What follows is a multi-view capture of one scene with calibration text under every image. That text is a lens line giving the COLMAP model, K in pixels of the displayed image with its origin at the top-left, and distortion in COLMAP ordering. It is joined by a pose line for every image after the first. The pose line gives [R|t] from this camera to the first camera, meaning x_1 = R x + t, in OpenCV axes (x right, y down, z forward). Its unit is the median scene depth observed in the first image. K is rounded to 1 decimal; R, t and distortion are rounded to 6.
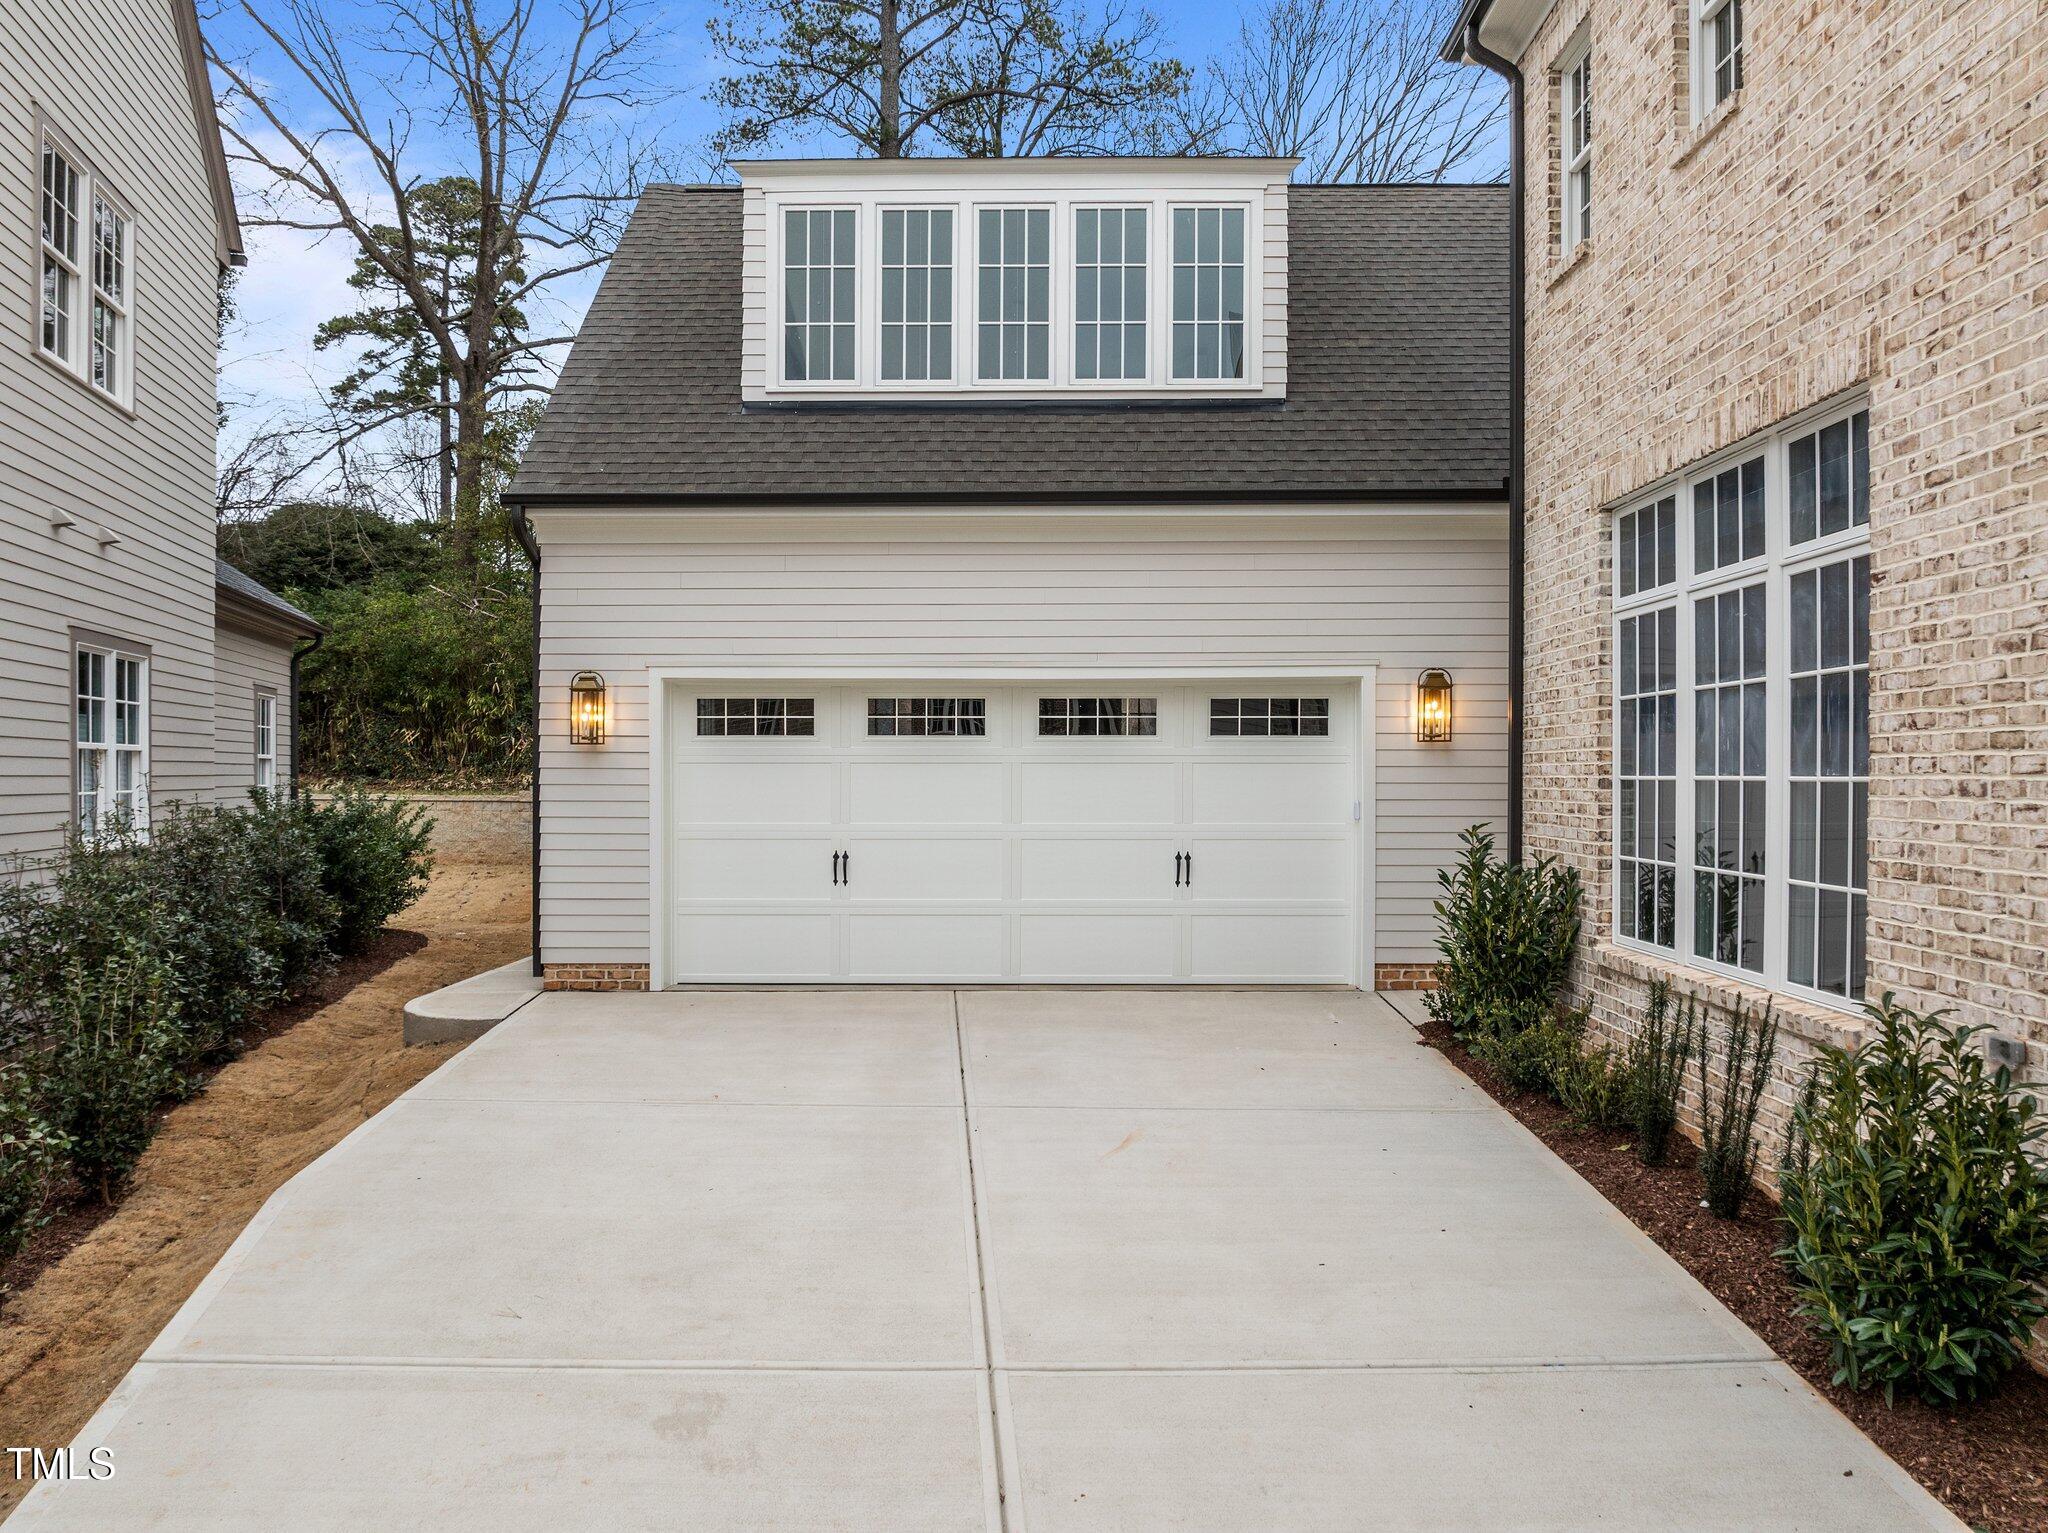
lens RADIAL K [[1462.4, 0, 1024.0], [0, 1462.4, 766.5], [0, 0, 1]] dist [-0.029879, 0.000125]
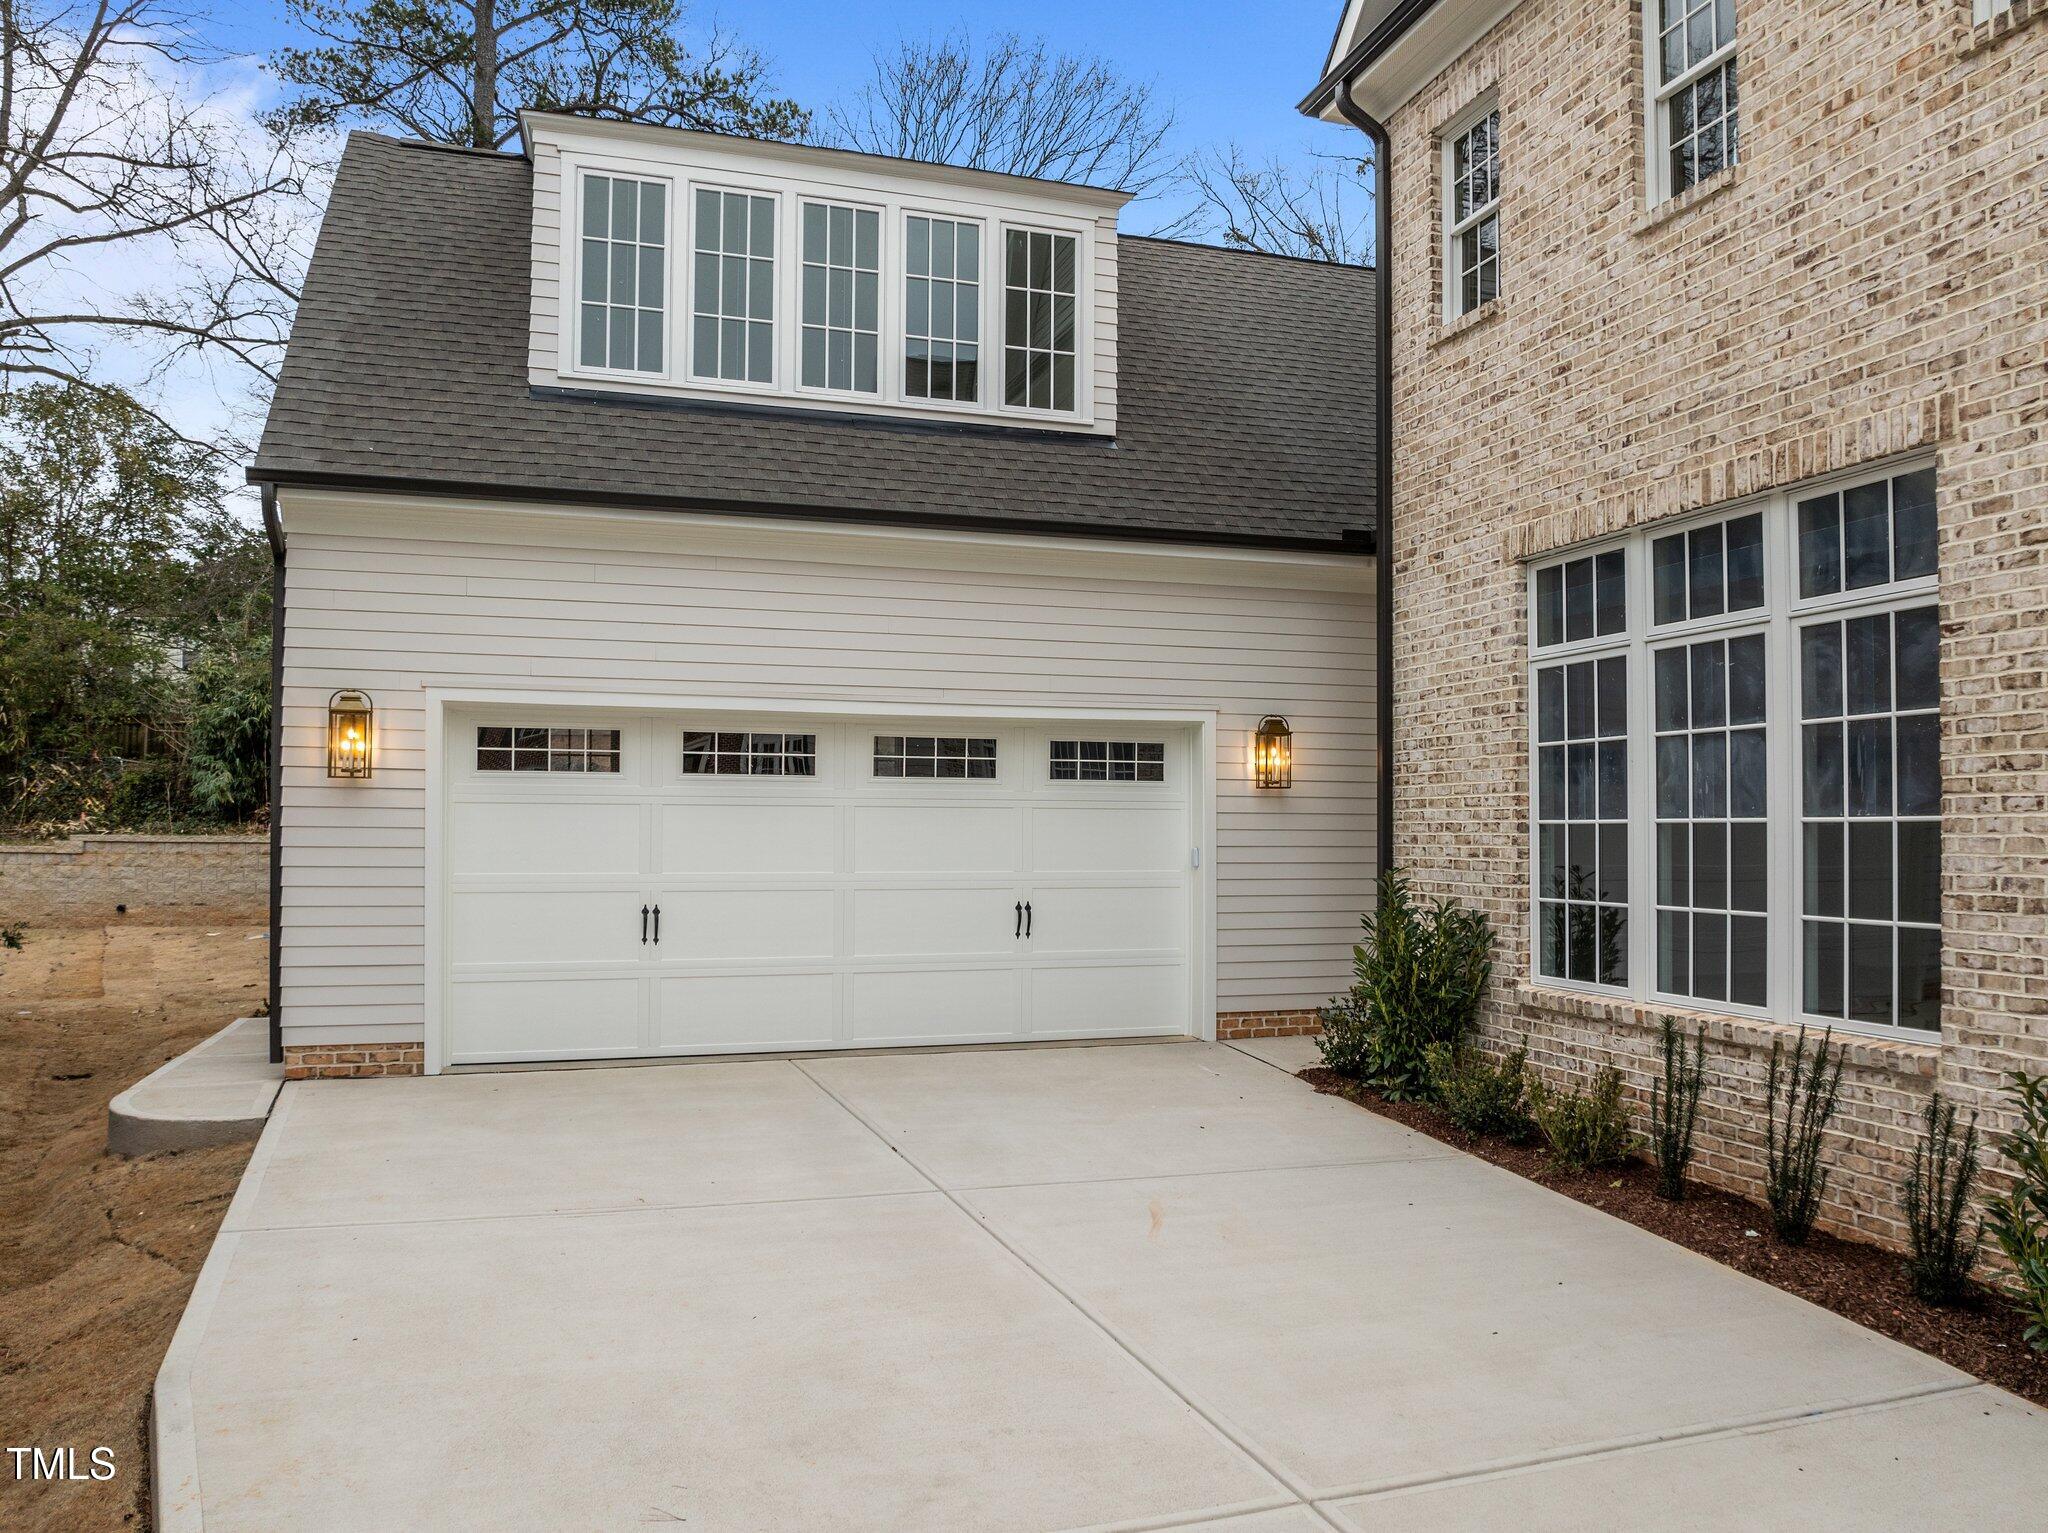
lens RADIAL K [[1459.4, 0, 1025.6], [0, 1459.4, 793.3], [0, 0, 1]] dist [-0.035500, 0.005937]
pose [[0.950114, 0.012225, 0.311662, -0.213437], [-0.005900, 0.999757, -0.021229, 0.009547], [-0.311846, 0.018331, 0.949956, 0.115575]]
